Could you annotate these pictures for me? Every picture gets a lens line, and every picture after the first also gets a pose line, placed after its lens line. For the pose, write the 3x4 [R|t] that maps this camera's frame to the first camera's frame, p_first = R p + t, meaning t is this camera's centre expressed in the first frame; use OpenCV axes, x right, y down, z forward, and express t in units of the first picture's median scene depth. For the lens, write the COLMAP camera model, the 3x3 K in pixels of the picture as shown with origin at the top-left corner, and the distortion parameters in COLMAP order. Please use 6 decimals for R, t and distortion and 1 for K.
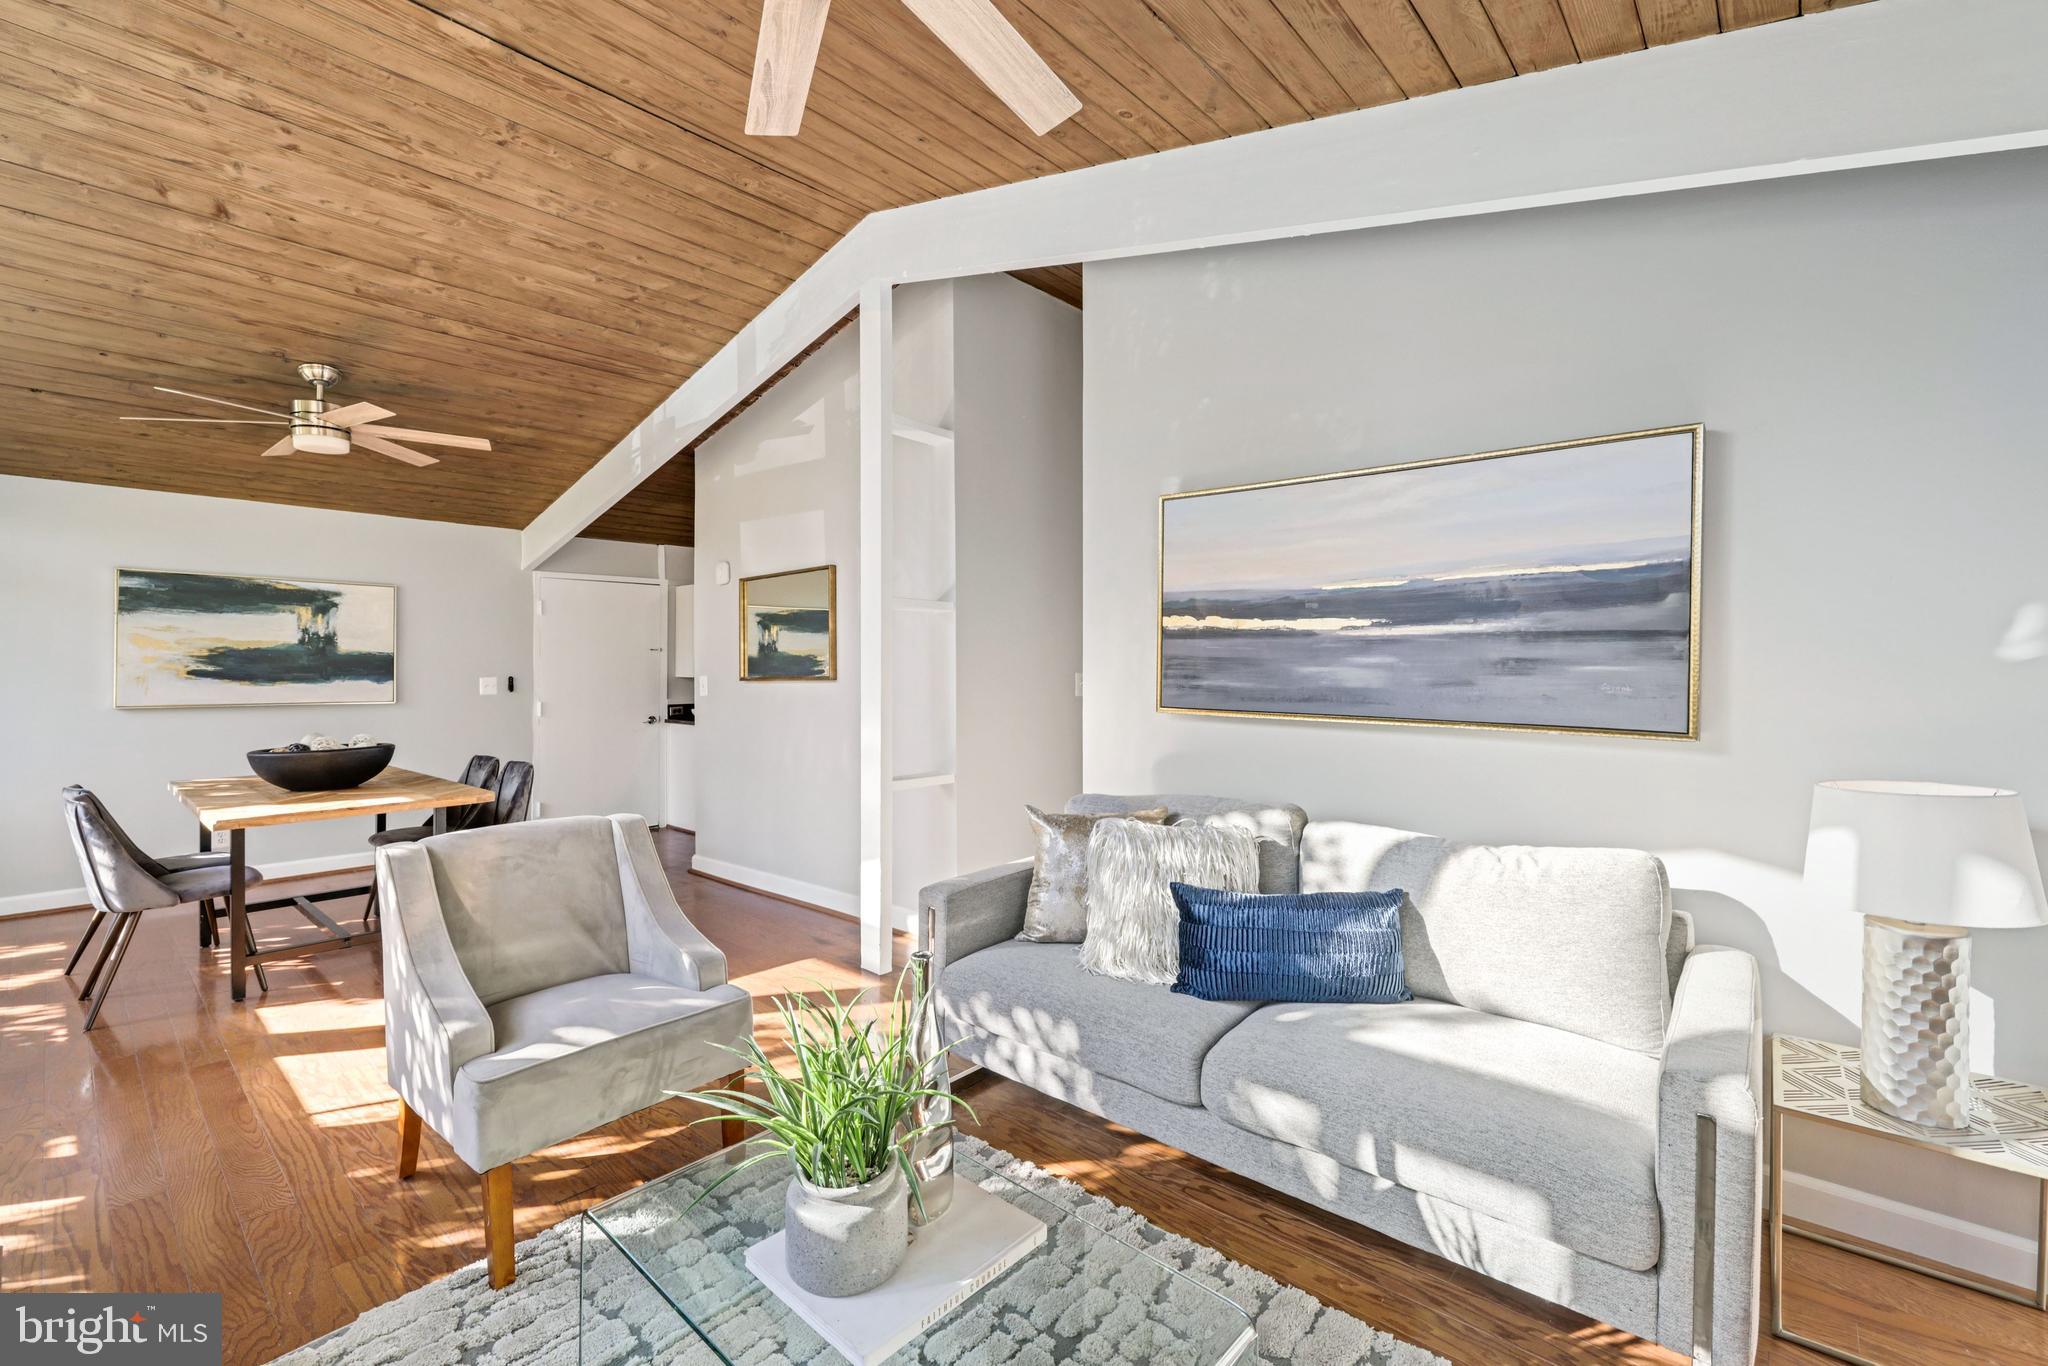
lens RADIAL K [[872.8, 0, 1017.2], [0, 872.8, 669.0], [0, 0, 1]] dist [0.002188, -0.000694]
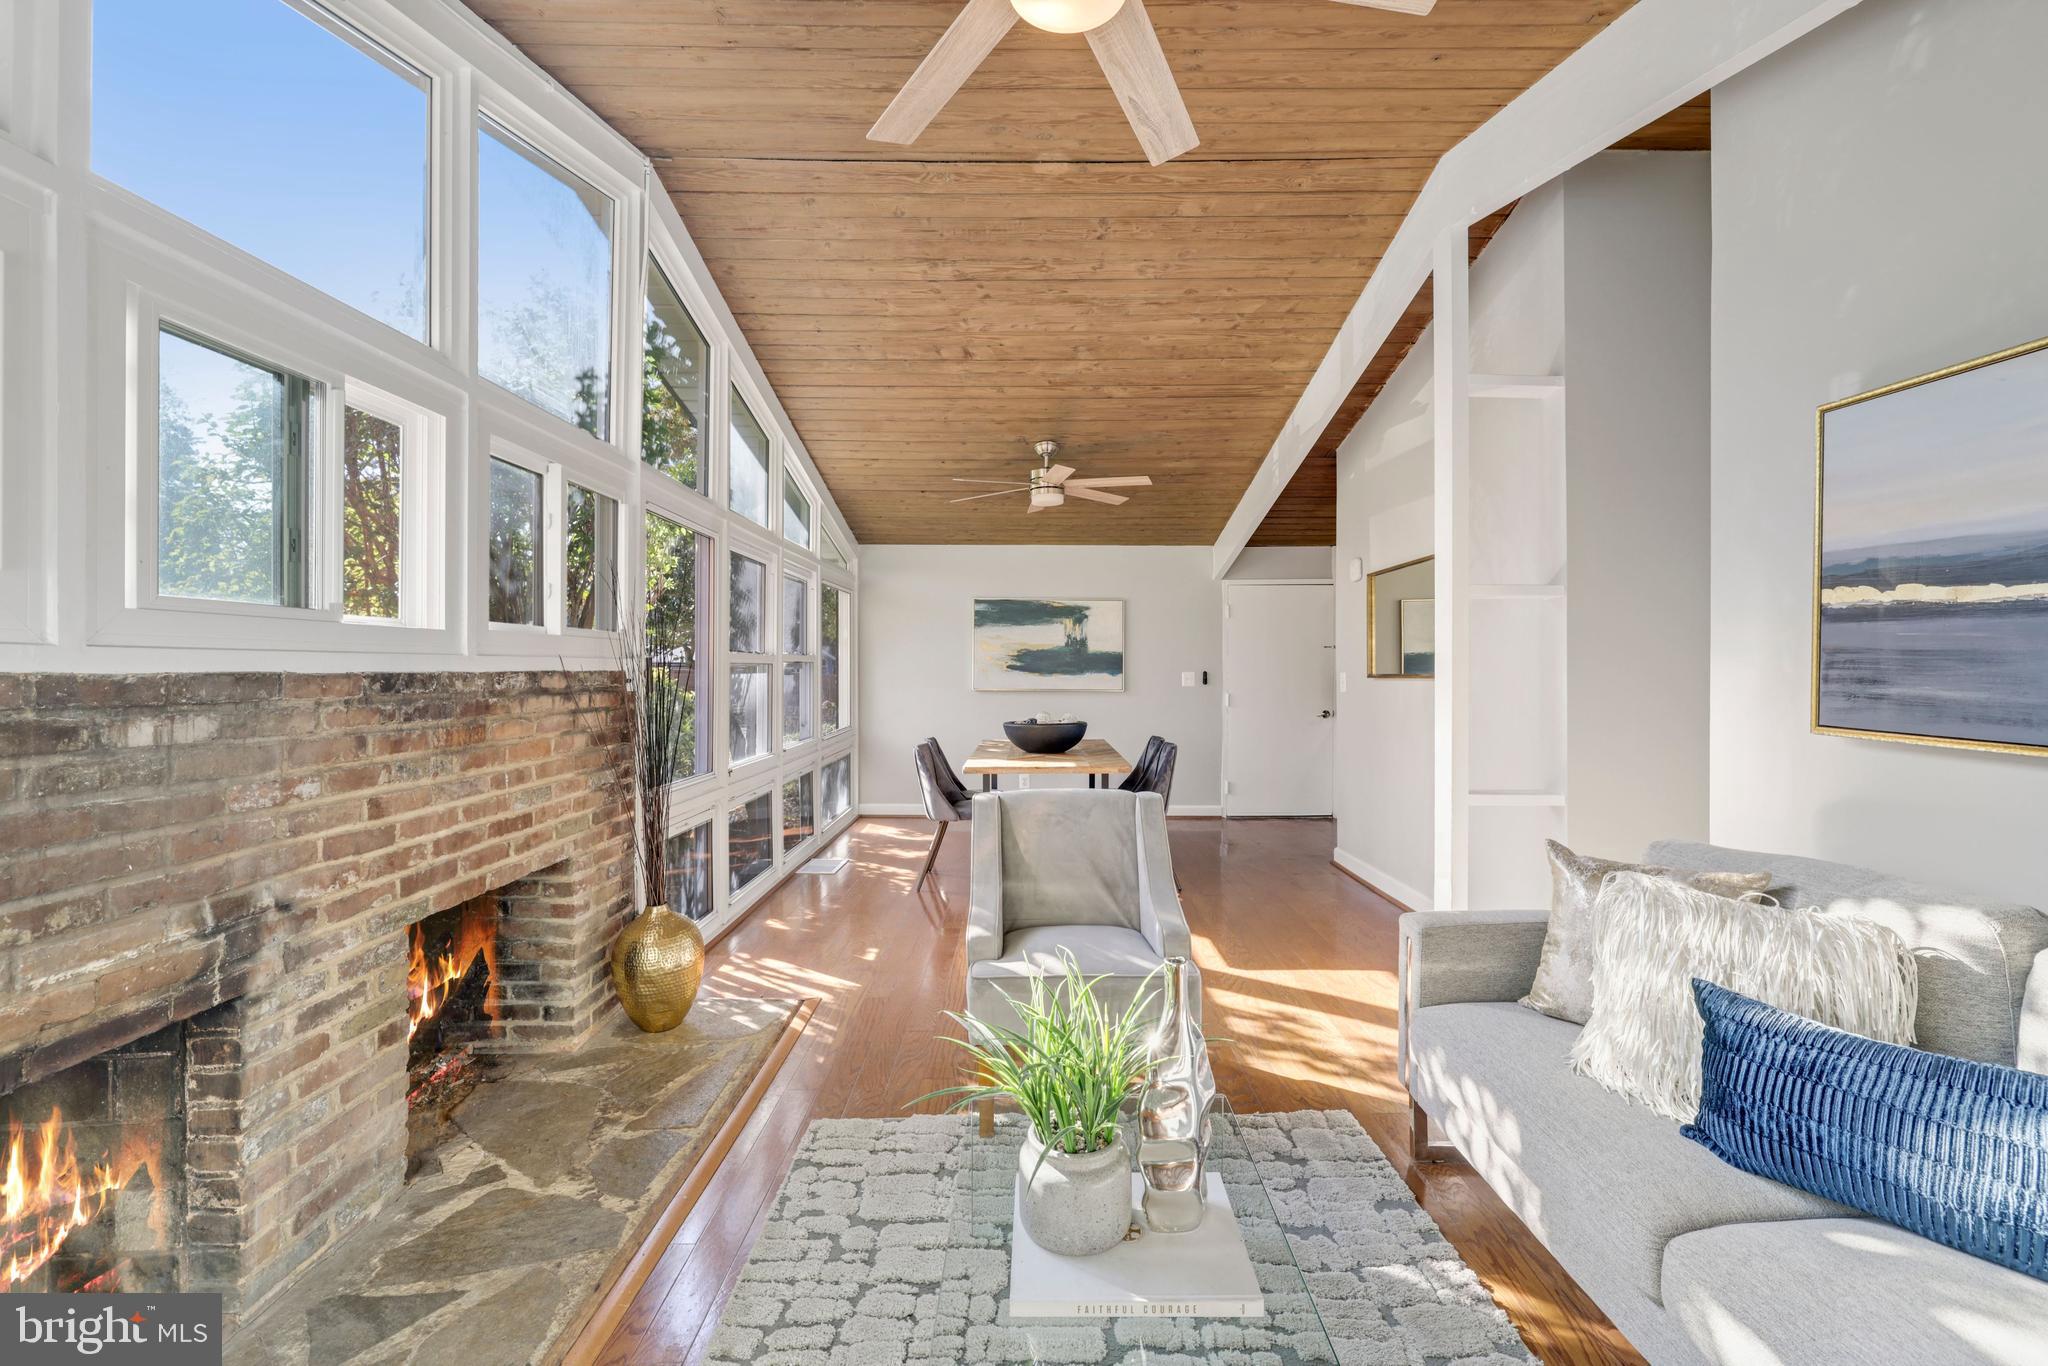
lens RADIAL K [[853.3, 0, 1029.8], [0, 853.3, 673.1], [0, 0, 1]] dist [-0.002490, -0.000161]
pose [[0.668085, 0.010315, -0.744013, 0.216536], [-0.003718, 0.999938, 0.010525, -0.000856], [0.744075, -0.004266, 0.668082, 0.108168]]
